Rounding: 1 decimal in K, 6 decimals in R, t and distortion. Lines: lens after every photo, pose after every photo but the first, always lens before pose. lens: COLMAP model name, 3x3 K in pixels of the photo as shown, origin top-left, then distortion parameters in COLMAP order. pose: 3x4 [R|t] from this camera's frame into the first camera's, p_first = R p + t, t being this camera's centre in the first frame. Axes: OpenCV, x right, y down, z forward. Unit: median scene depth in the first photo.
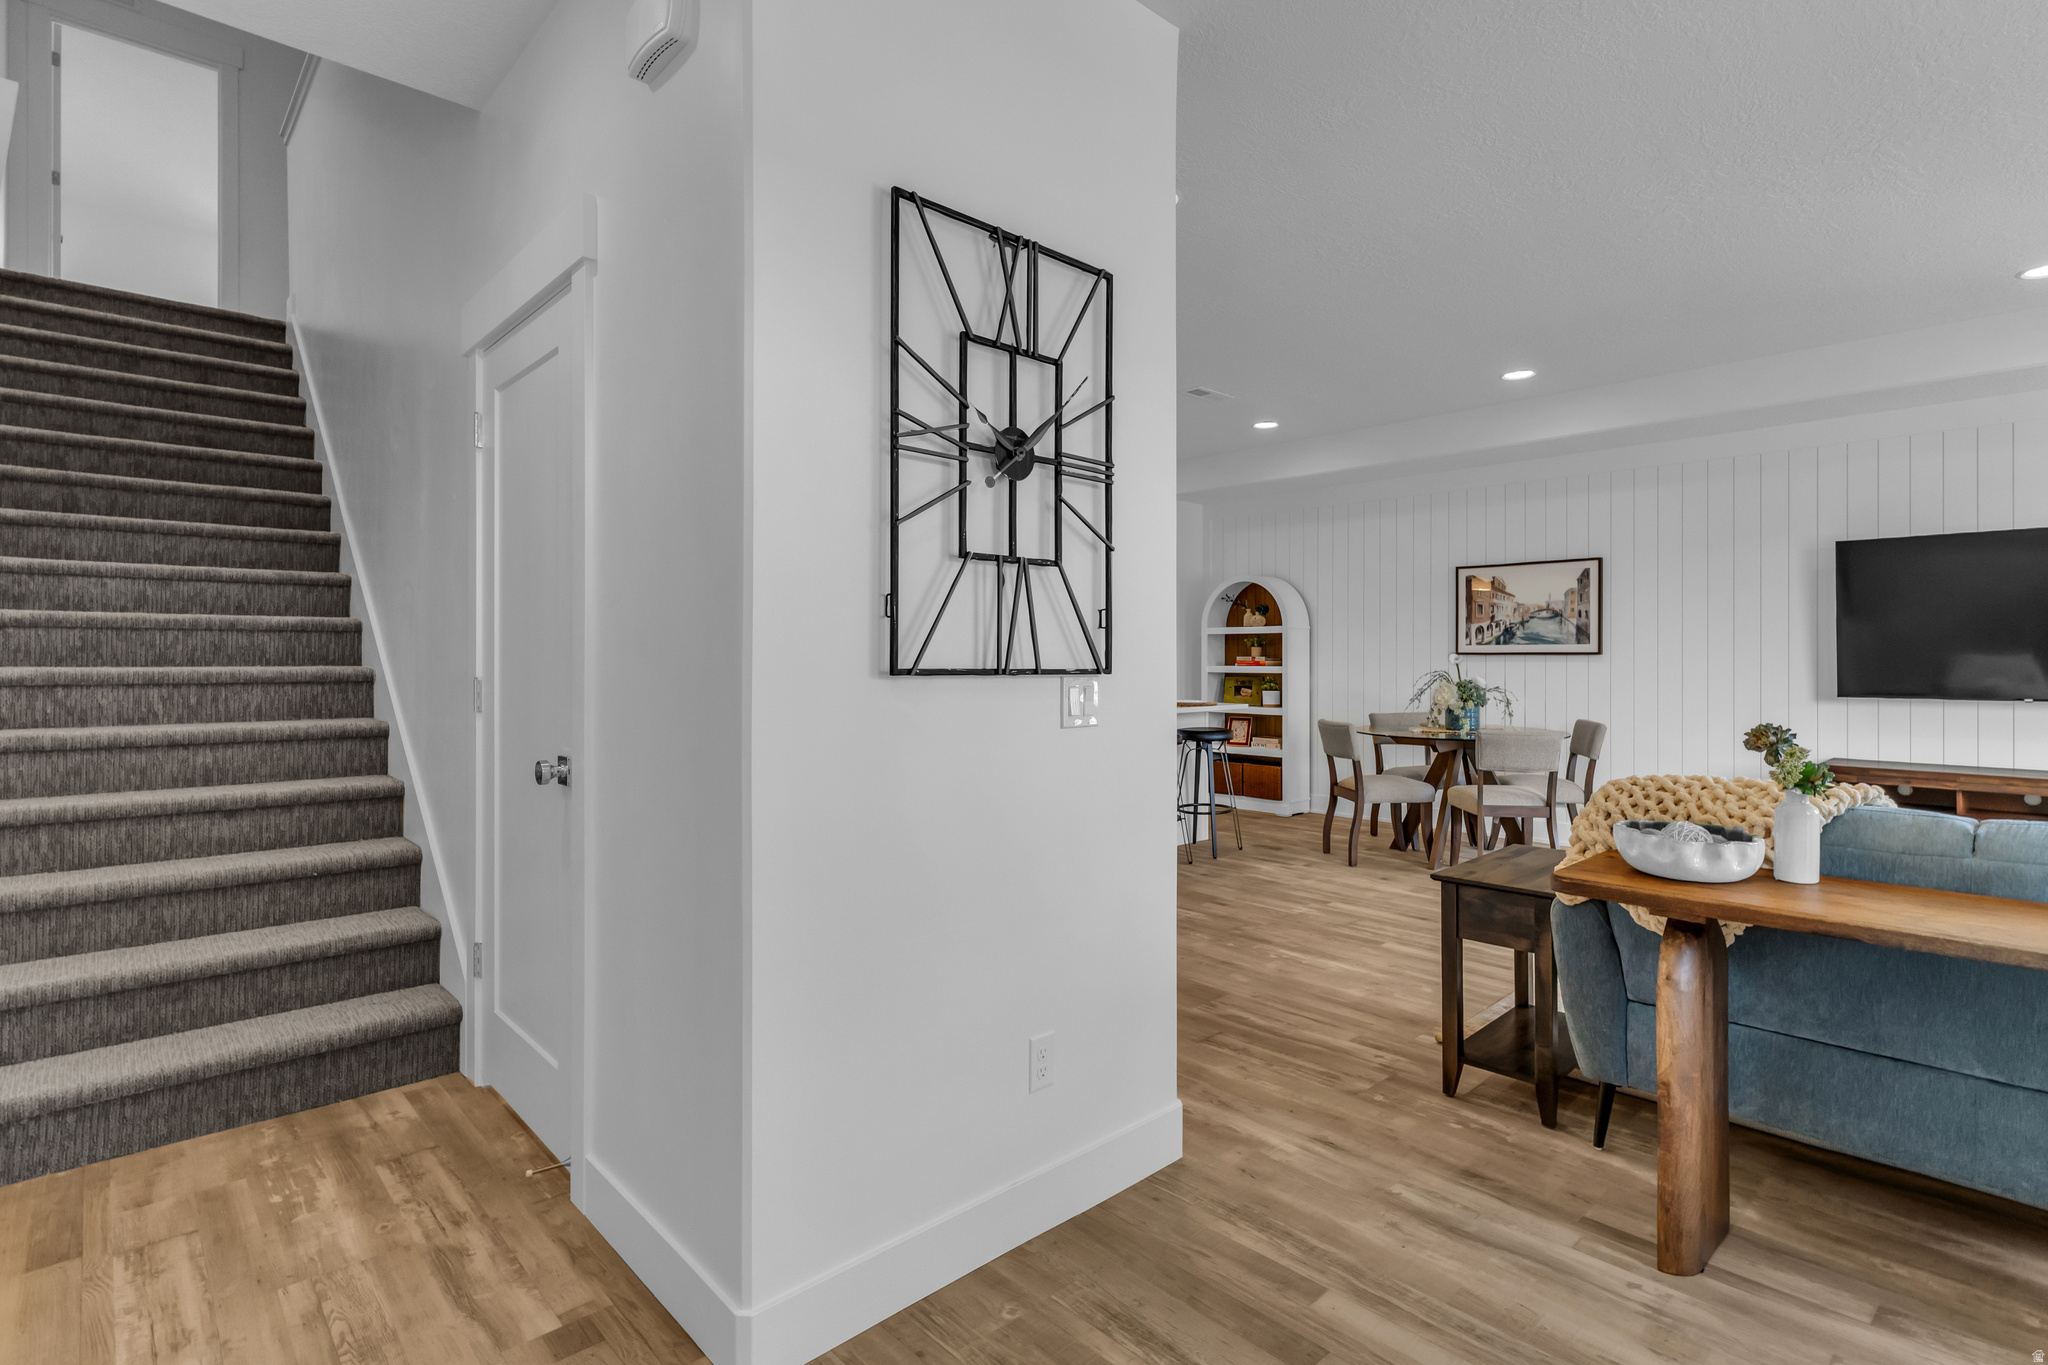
lens RADIAL K [[993.2, 0, 1037.3], [0, 993.2, 654.5], [0, 0, 1]] dist [0.000243, 0.000067]
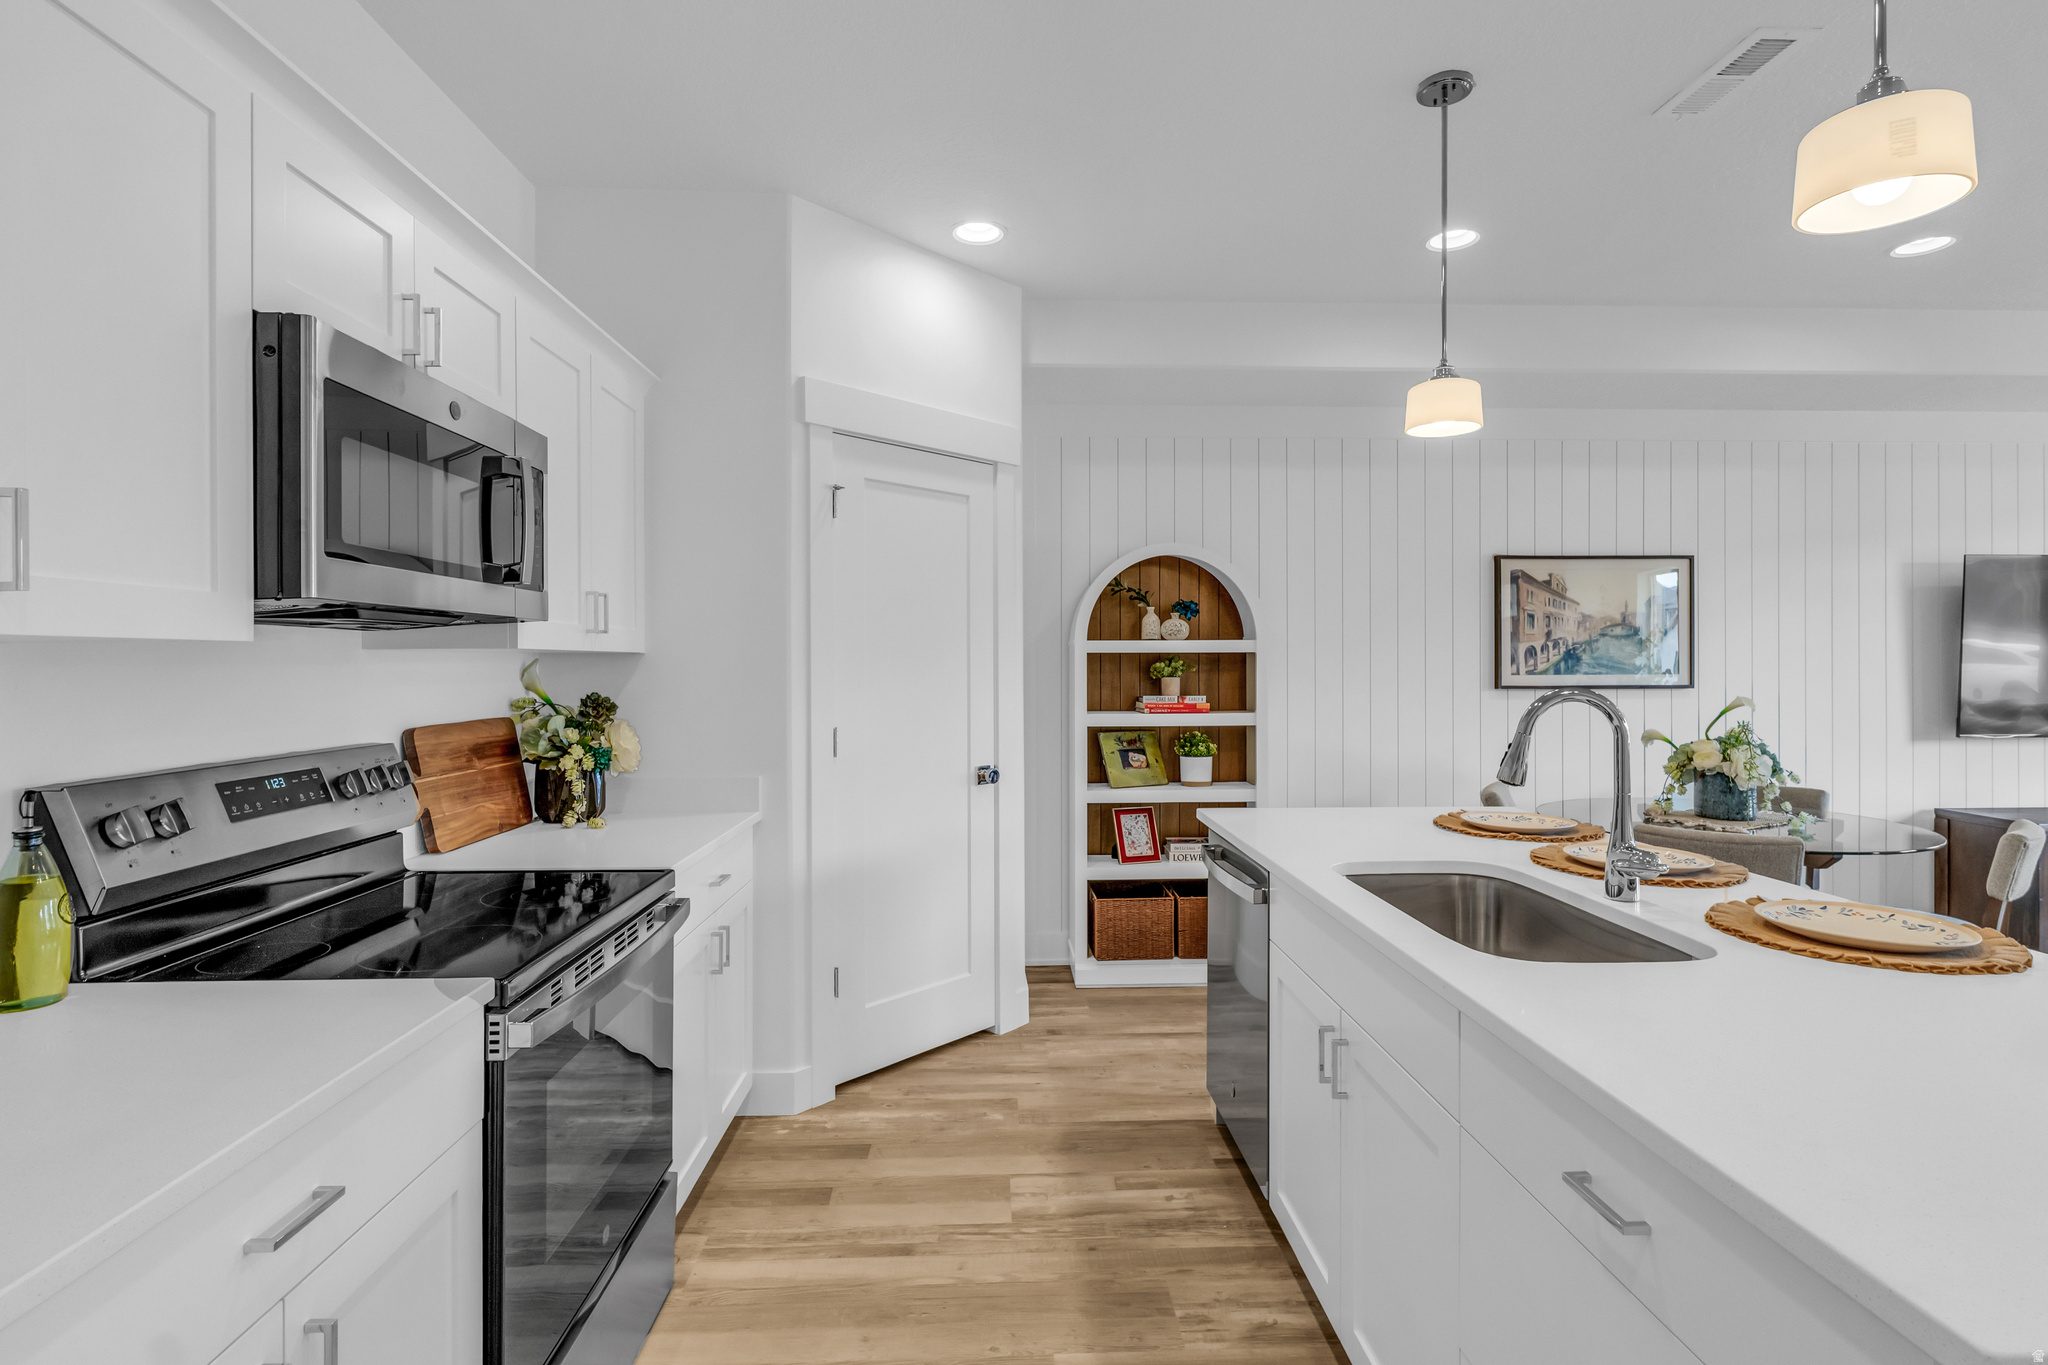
lens RADIAL K [[990.7, 0, 1031.3], [0, 990.7, 664.6], [0, 0, 1]] dist [0.001087, -0.000579]
pose [[0.654777, -0.003098, 0.755816, -0.289447], [0.002524, 0.999995, 0.001913, -0.019144], [-0.755818, 0.000655, 0.654781, 0.848797]]
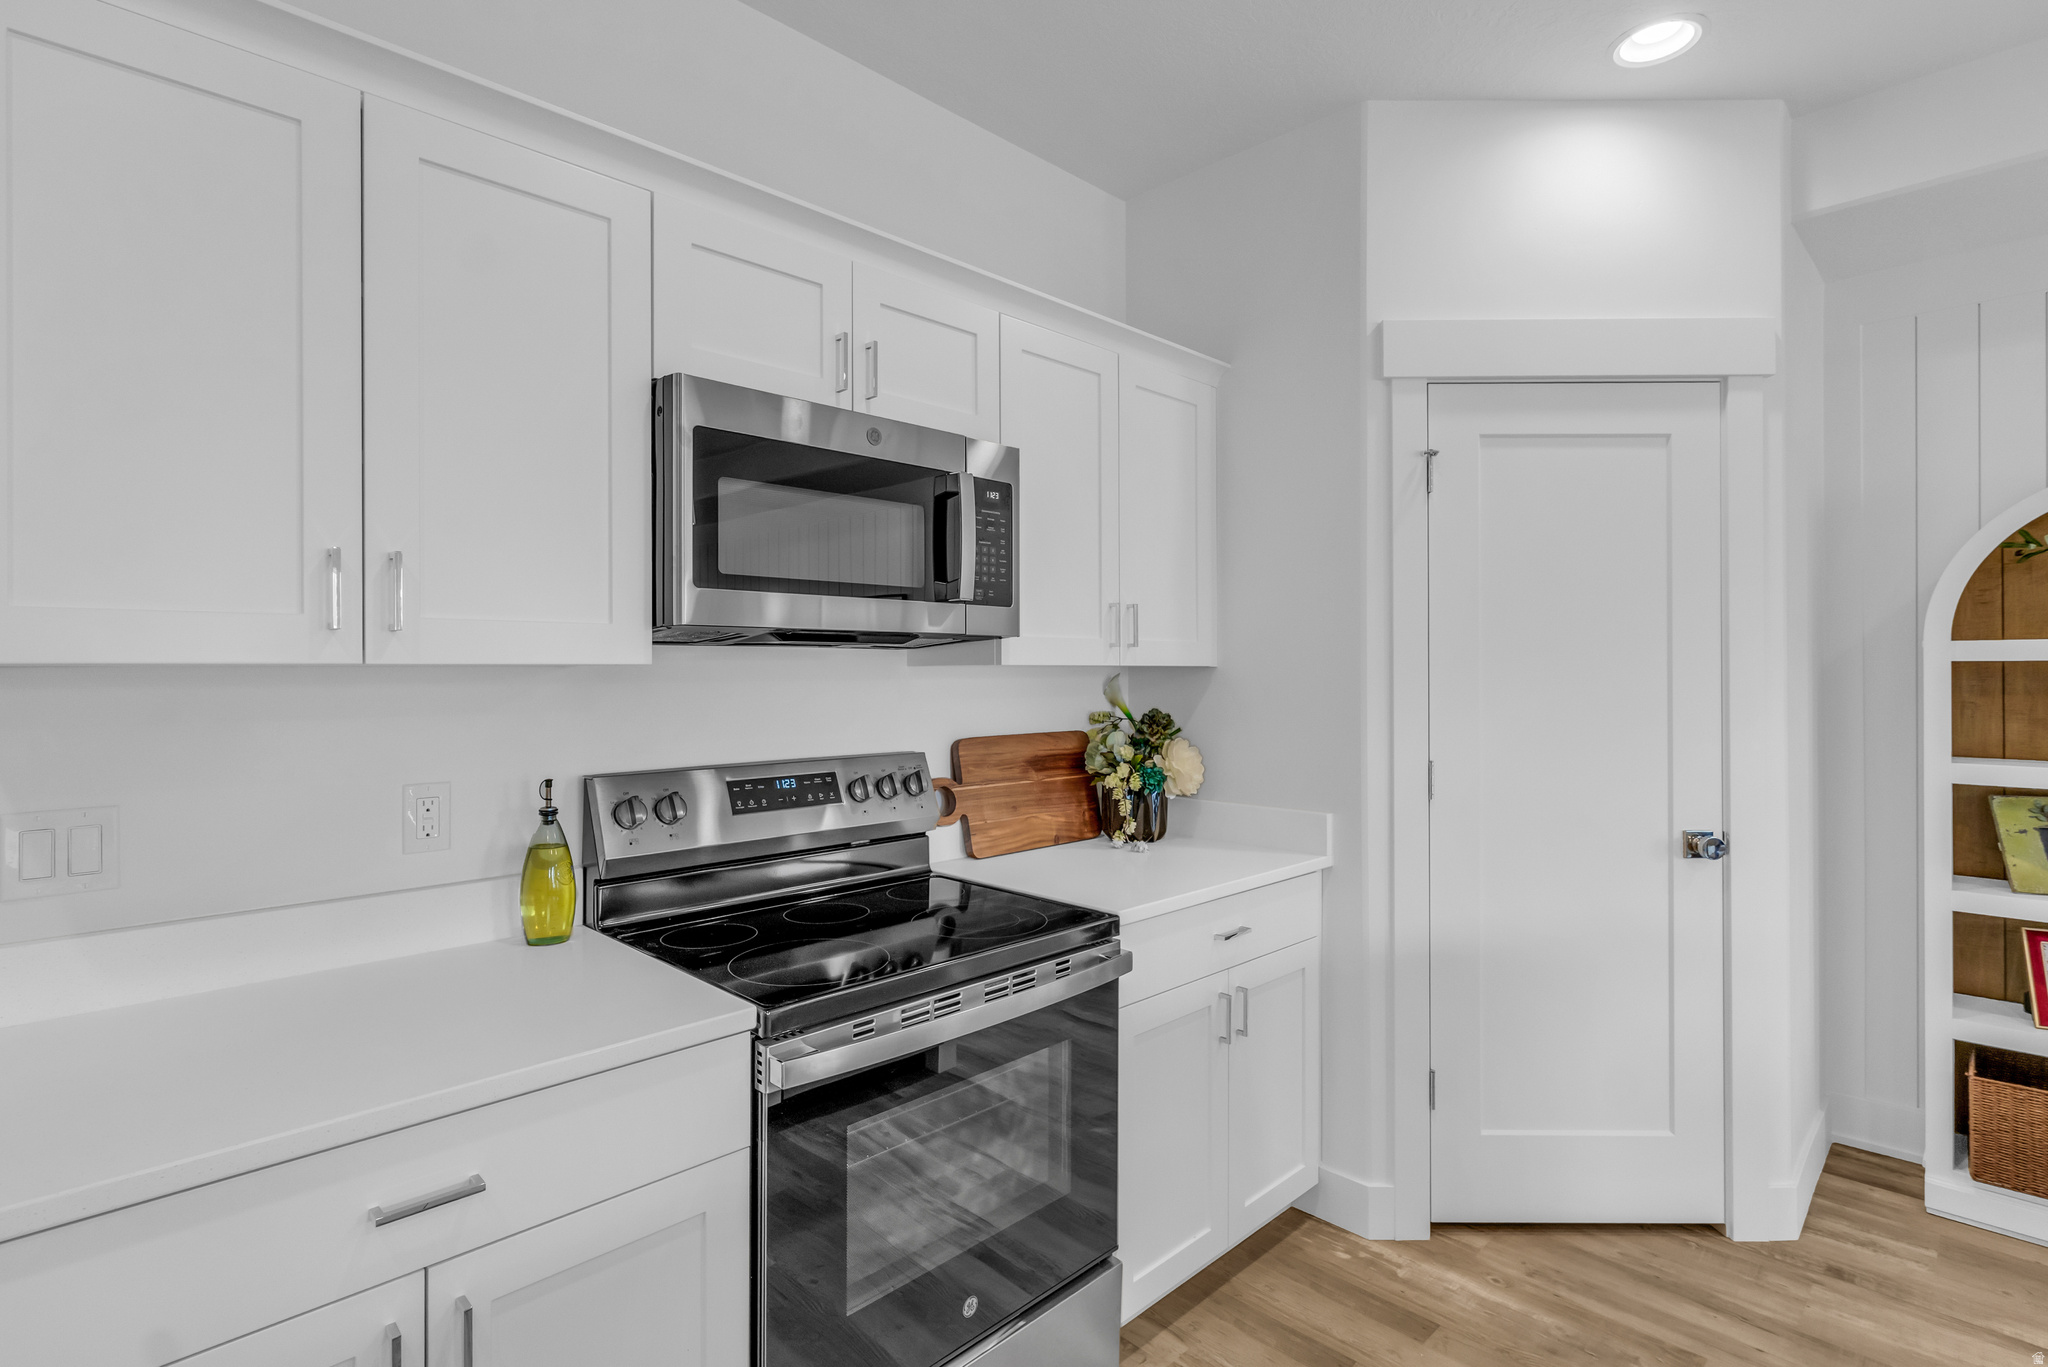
lens RADIAL K [[990.7, 0, 1031.3], [0, 990.7, 665.6], [0, 0, 1]] dist [0.001087, -0.000579]
pose [[0.999616, -0.002131, 0.027617, -0.152524], [0.002282, 0.999983, -0.005434, -0.022314], [-0.027605, 0.005495, 0.999604, 0.864826]]
